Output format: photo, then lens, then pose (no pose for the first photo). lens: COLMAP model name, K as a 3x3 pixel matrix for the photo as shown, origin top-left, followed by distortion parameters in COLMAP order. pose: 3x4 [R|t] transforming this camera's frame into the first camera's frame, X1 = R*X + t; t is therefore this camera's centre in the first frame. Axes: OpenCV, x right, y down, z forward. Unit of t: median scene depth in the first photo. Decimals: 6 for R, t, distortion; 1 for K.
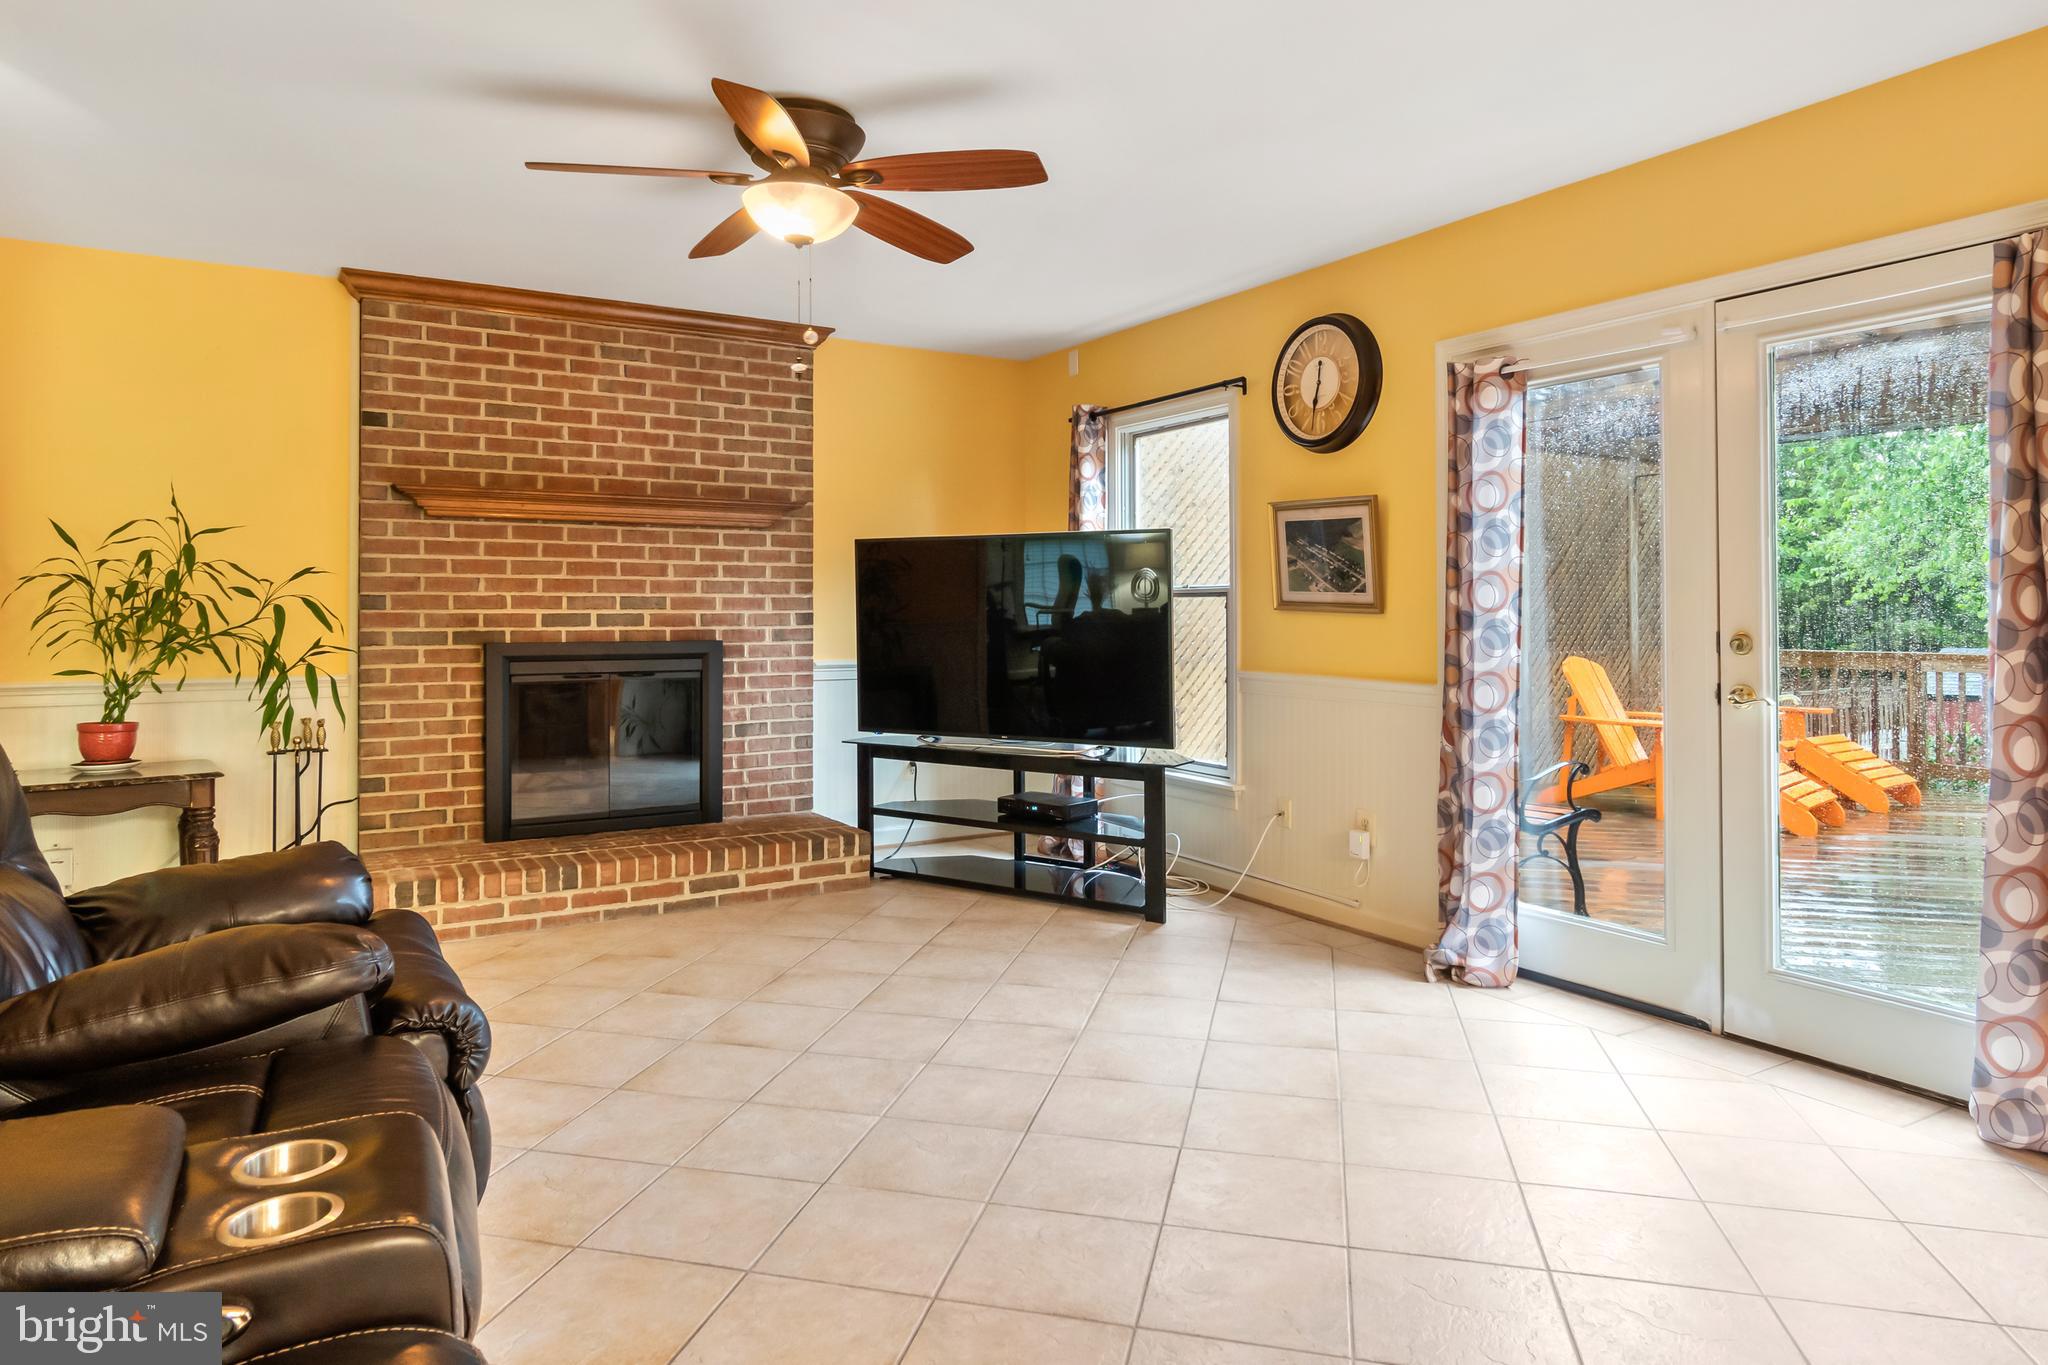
lens RADIAL K [[1211.4, 0, 1009.6], [0, 1211.4, 601.8], [0, 0, 1]] dist [0.000824, -0.005455]
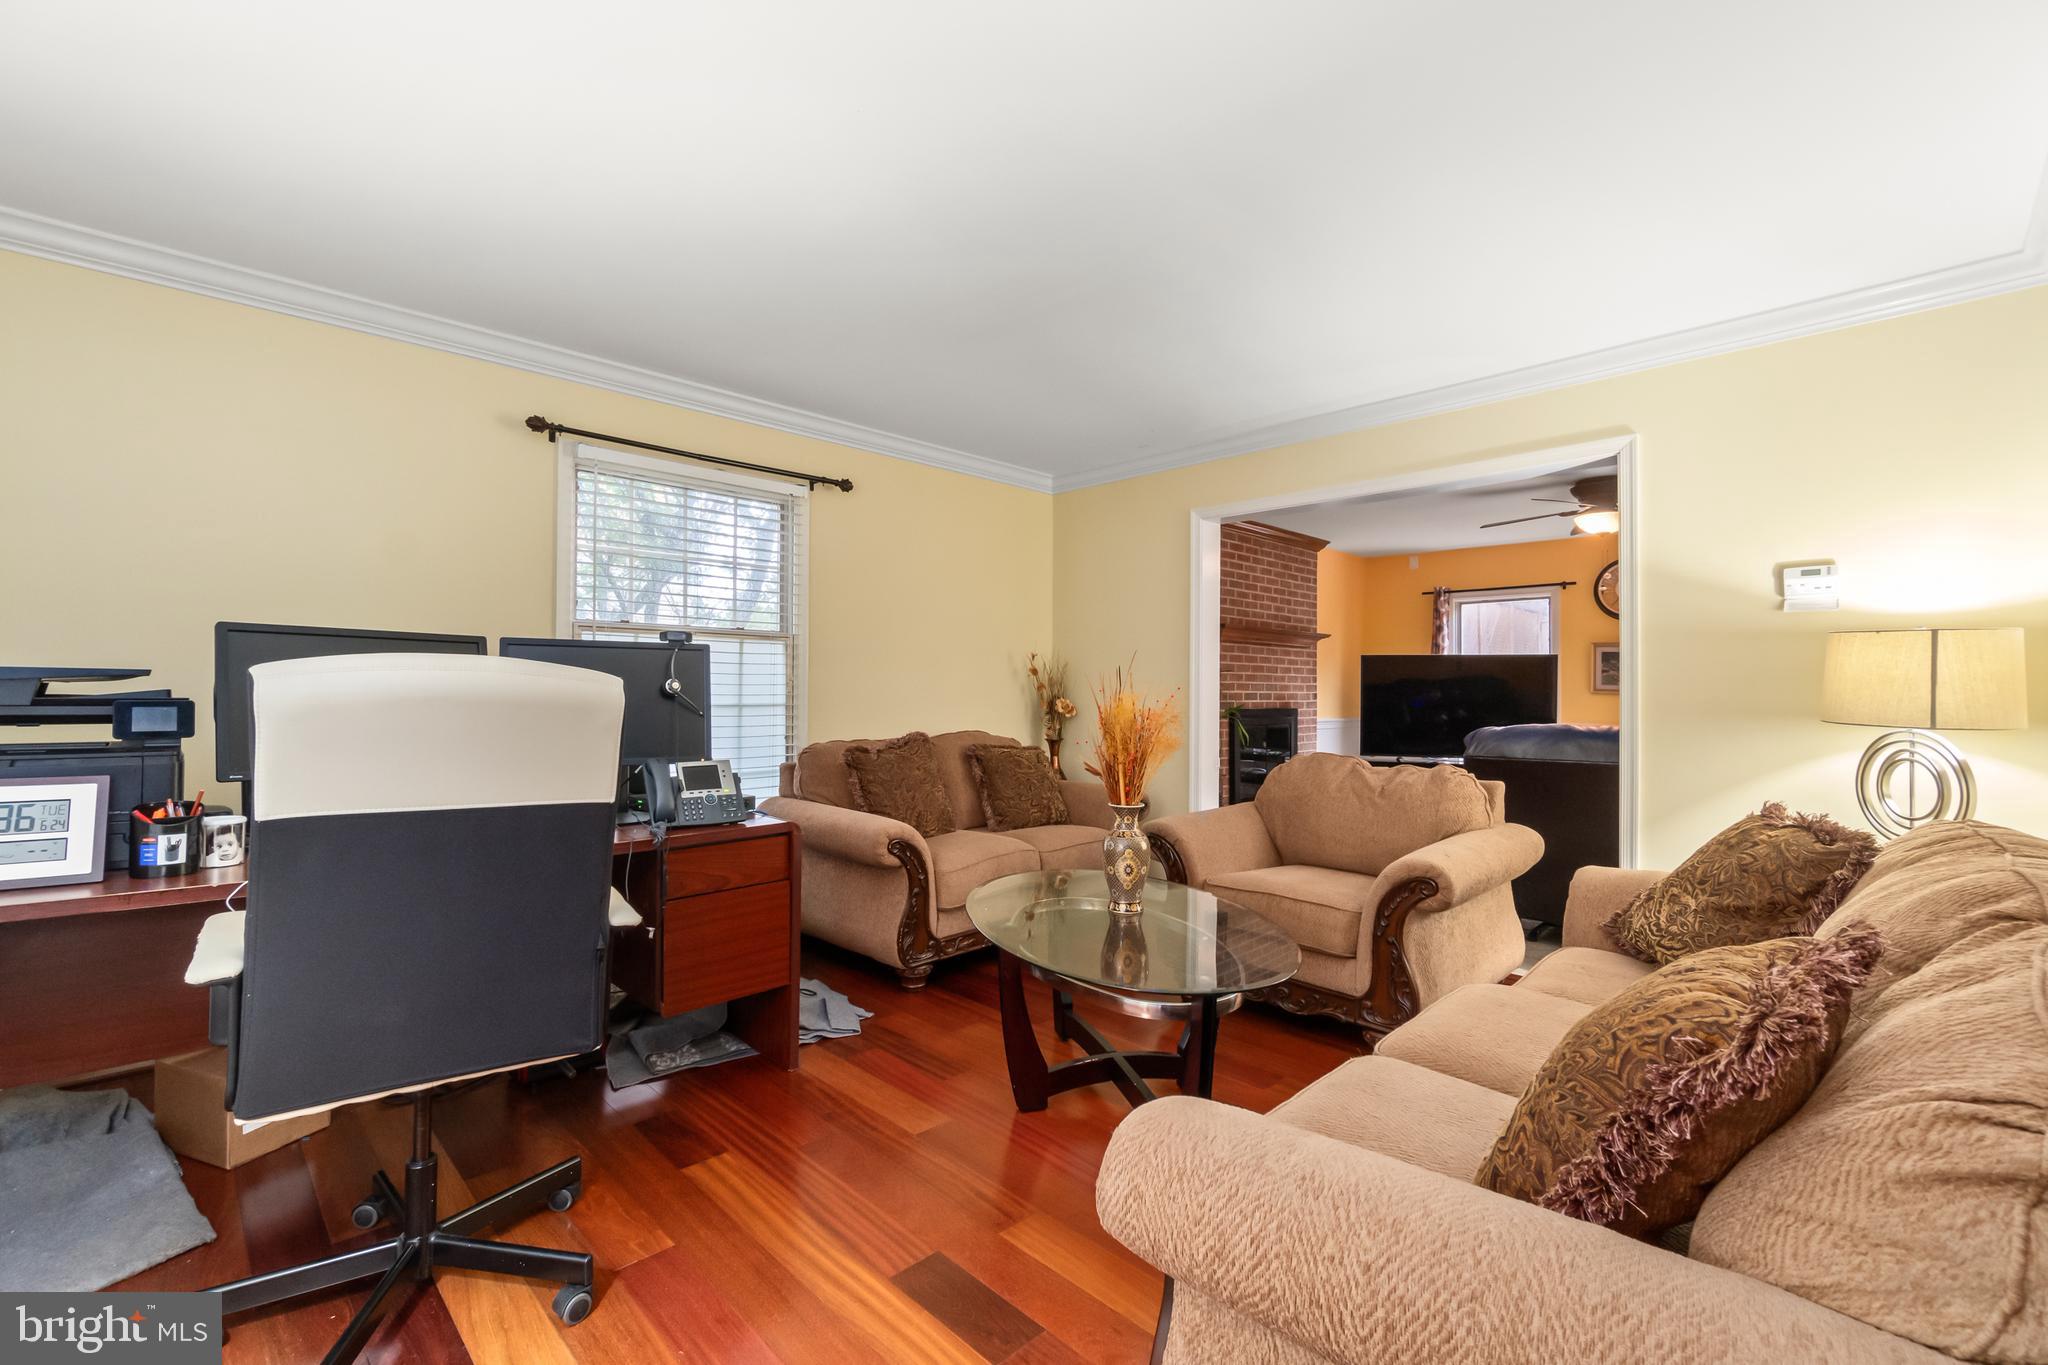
lens RADIAL K [[886.2, 0, 1021.1], [0, 886.2, 689.2], [0, 0, 1]] dist [0.023094, 0.000171]
pose [[0.969382, 0.007288, 0.245448, -1.130766], [-0.008732, 0.999950, 0.004796, 0.000589], [-0.245401, -0.006793, 0.969398, -0.259318]]
